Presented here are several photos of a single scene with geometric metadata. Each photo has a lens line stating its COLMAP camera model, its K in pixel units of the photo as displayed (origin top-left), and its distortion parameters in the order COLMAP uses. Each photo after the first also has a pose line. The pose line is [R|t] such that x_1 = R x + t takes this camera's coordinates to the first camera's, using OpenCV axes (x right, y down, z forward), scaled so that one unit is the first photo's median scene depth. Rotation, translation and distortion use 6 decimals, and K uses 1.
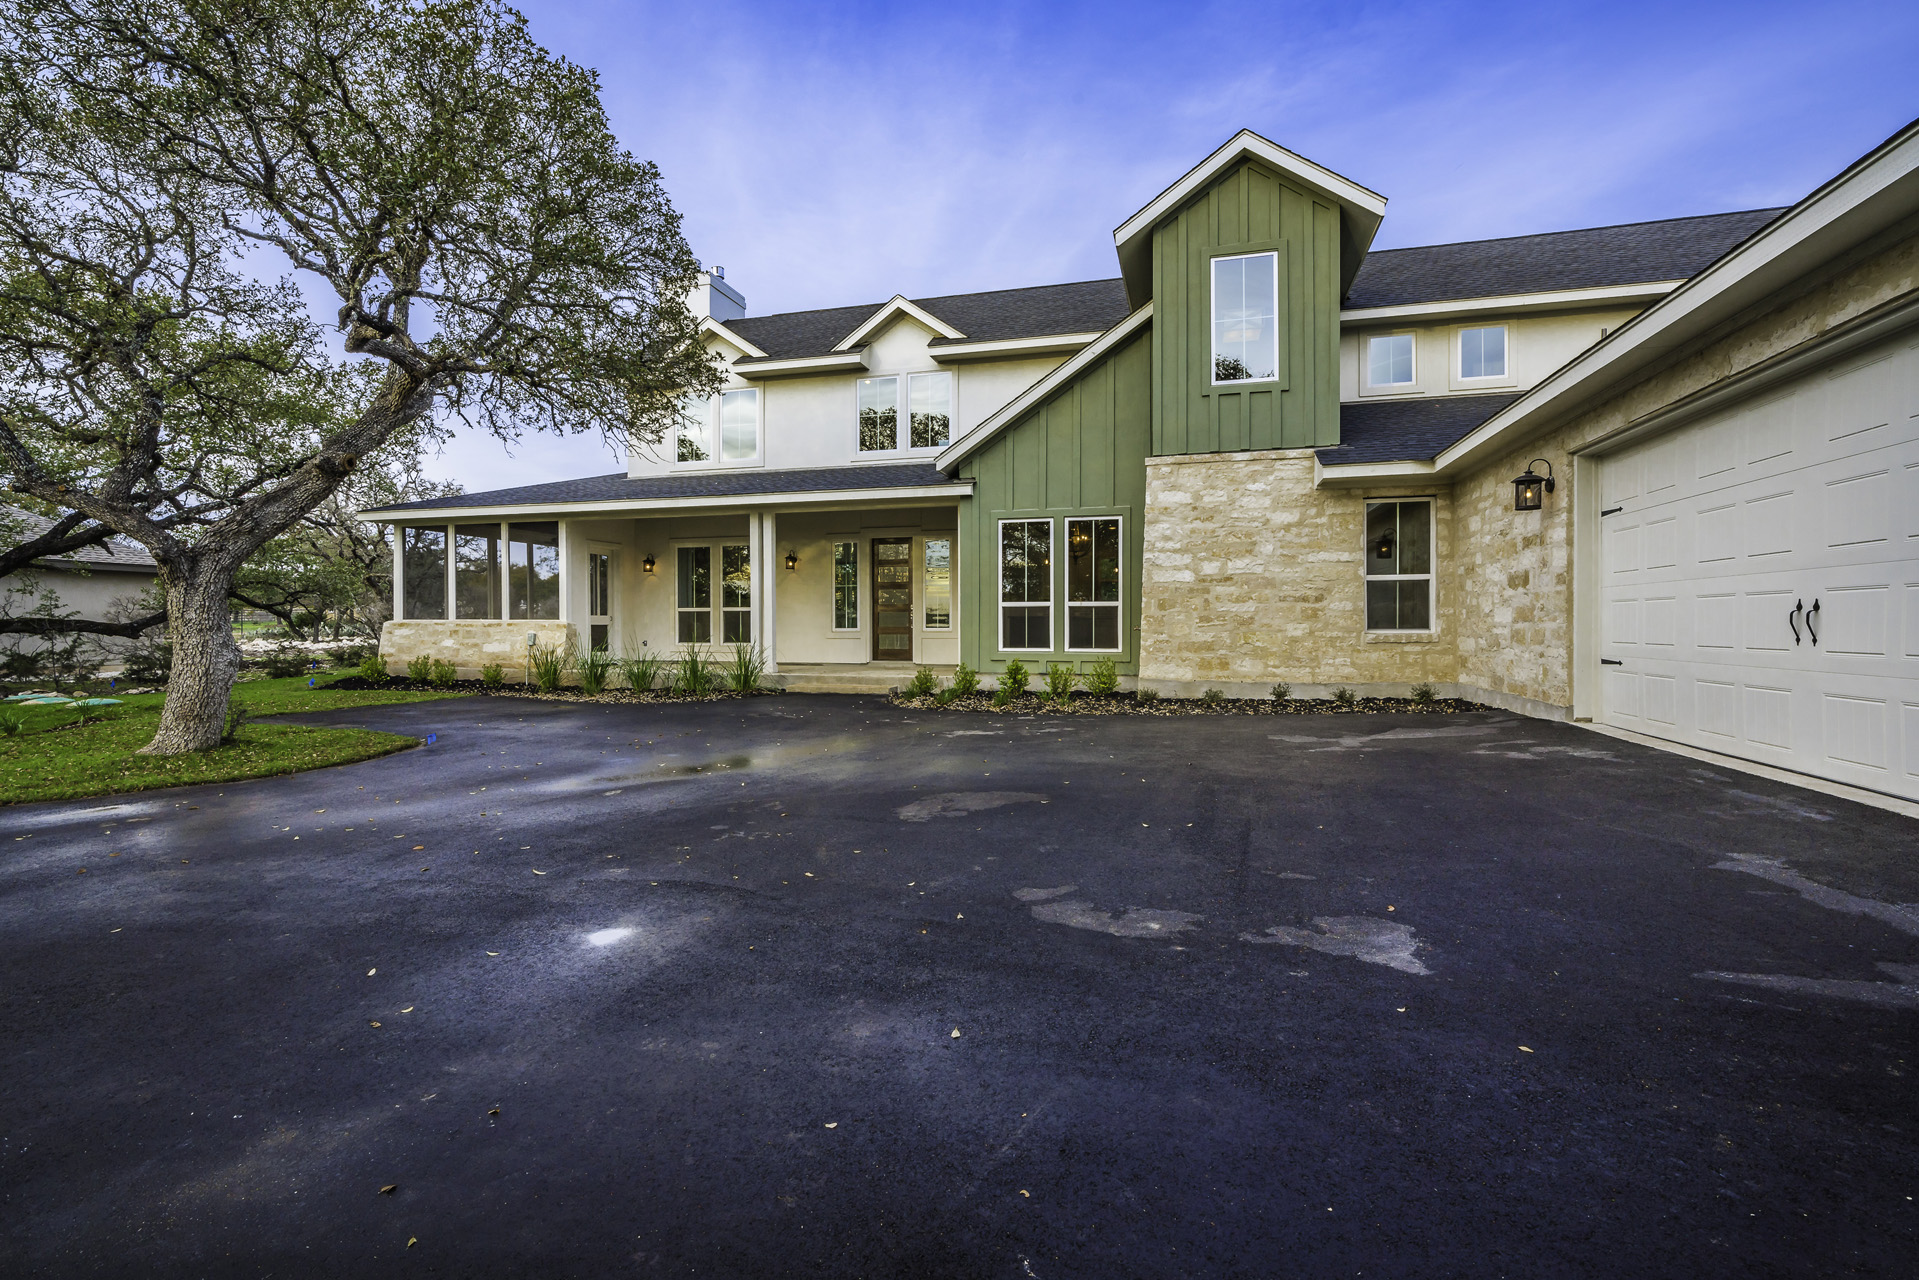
lens RADIAL K [[894.3, 0, 959.5], [0, 894.3, 640.0], [0, 0, 1]] dist [-0.002650, -0.000214]
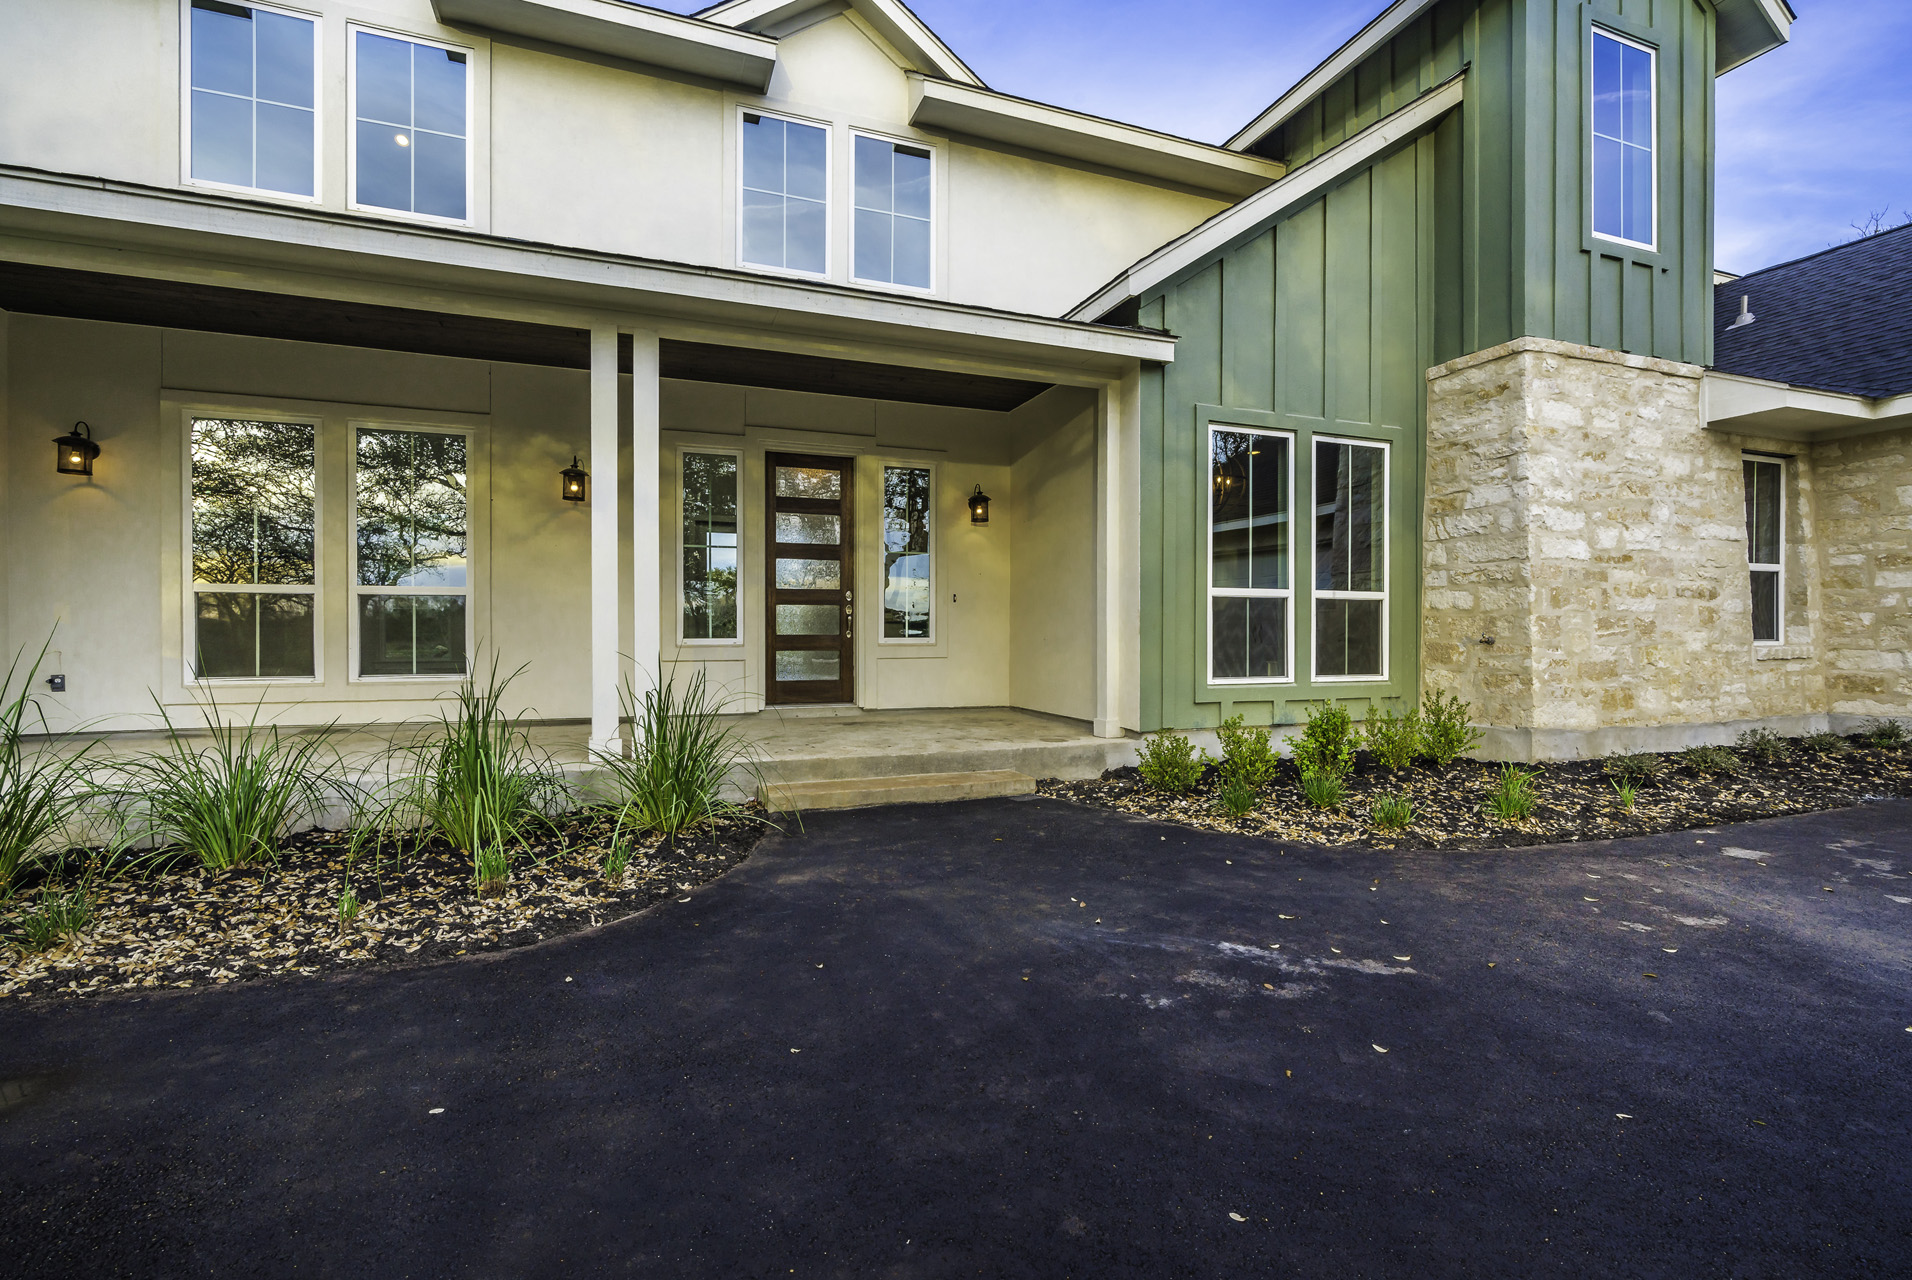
lens RADIAL K [[891.0, 0, 956.0], [0, 891.0, 640.0], [0, 0, 1]] dist [-0.002650, -0.000214]
pose [[0.797452, -0.002665, 0.603377, -0.423143], [0.007574, 0.999956, -0.005593, -0.012383], [-0.603335, 0.009031, 0.797437, 0.783486]]
